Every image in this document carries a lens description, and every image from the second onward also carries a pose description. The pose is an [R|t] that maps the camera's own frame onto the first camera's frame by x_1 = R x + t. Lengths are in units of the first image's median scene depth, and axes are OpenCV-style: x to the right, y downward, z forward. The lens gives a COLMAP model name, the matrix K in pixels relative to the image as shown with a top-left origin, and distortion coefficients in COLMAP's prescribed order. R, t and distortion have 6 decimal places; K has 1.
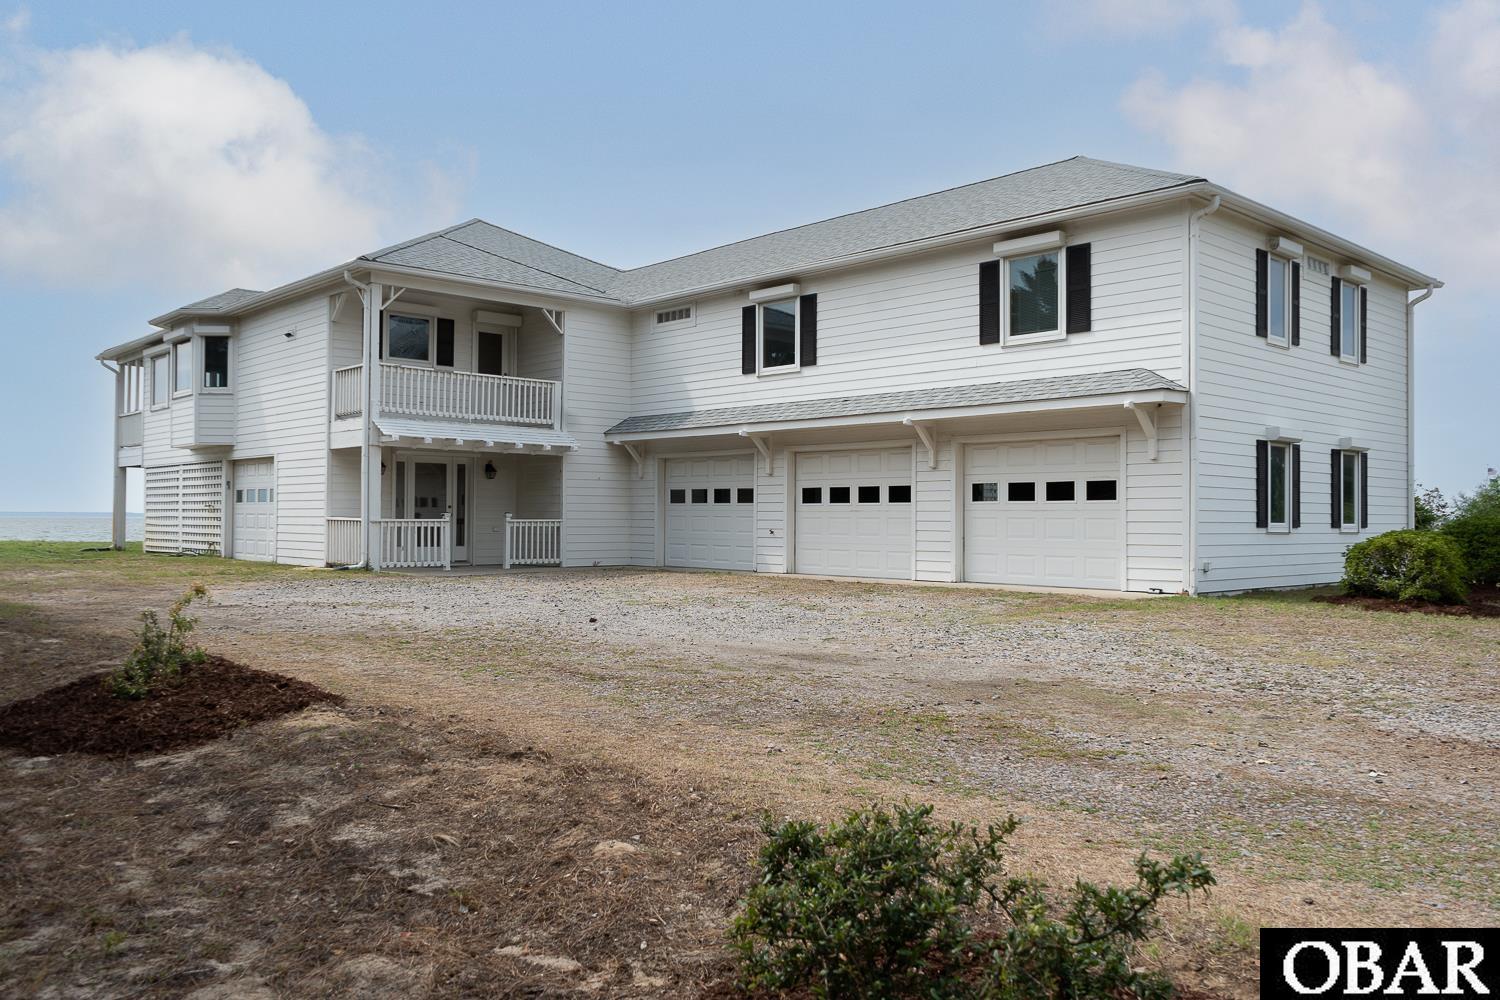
lens RADIAL K [[1166.9, 0, 750.0], [0, 1166.9, 500.0], [0, 0, 1]] dist [-0.038350, -0.002388]
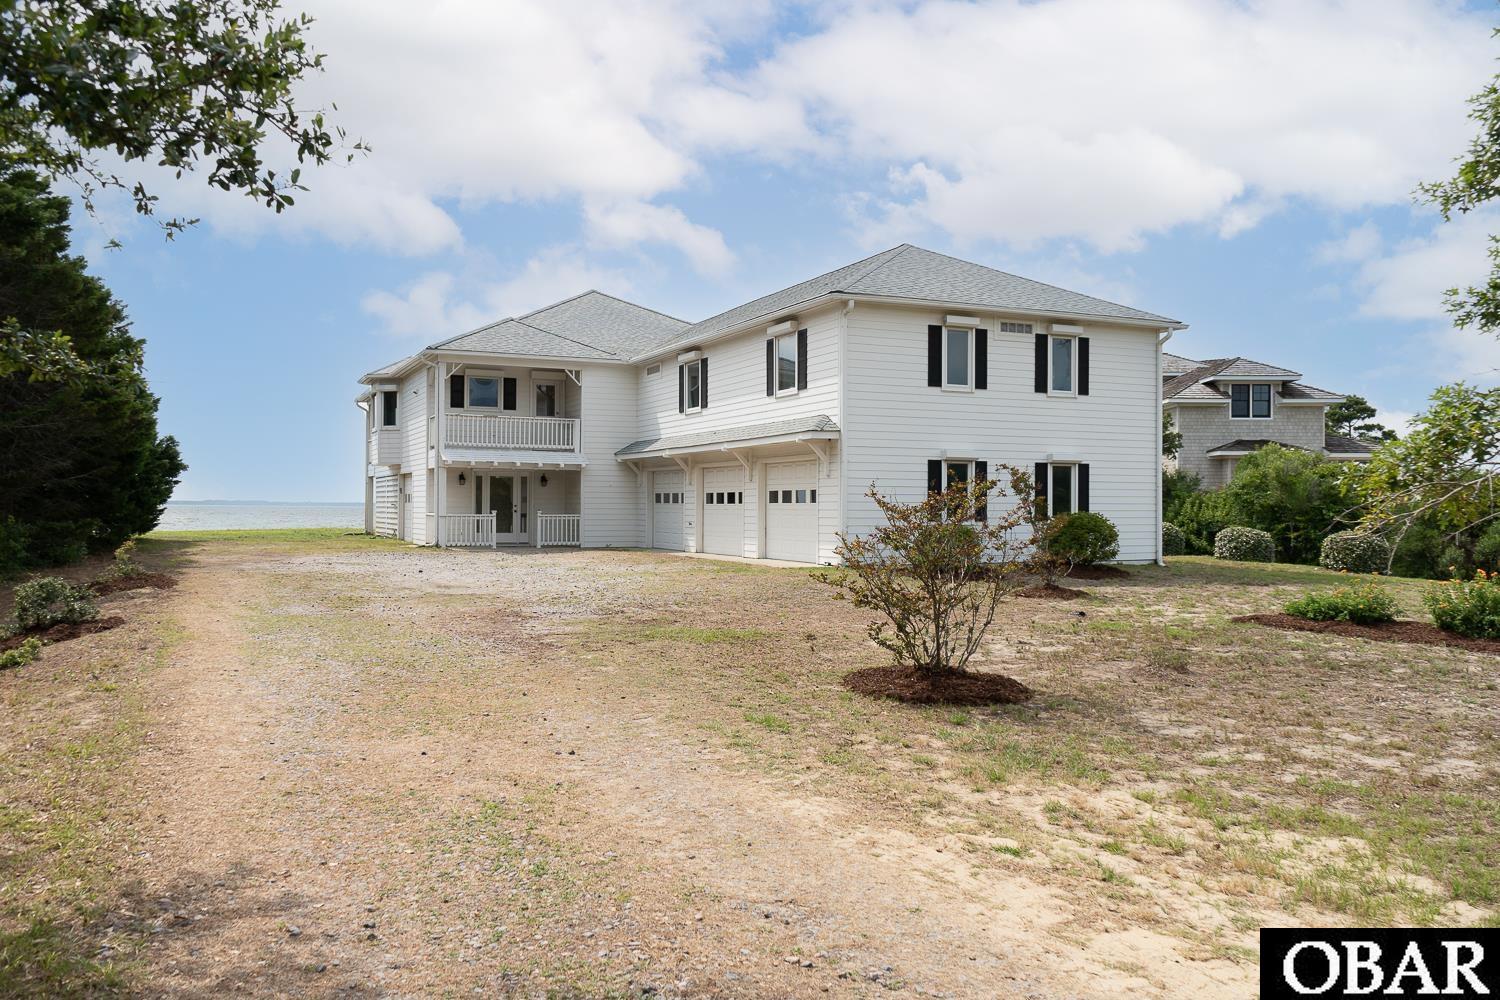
lens RADIAL K [[1166.9, 0, 750.0], [0, 1166.9, 500.0], [0, 0, 1]] dist [-0.038350, -0.002388]
pose [[0.950049, -0.002144, -0.312093, 0.506228], [0.004315, 0.999971, 0.006266, -0.009860], [0.312071, -0.007300, 0.950031, -0.319179]]
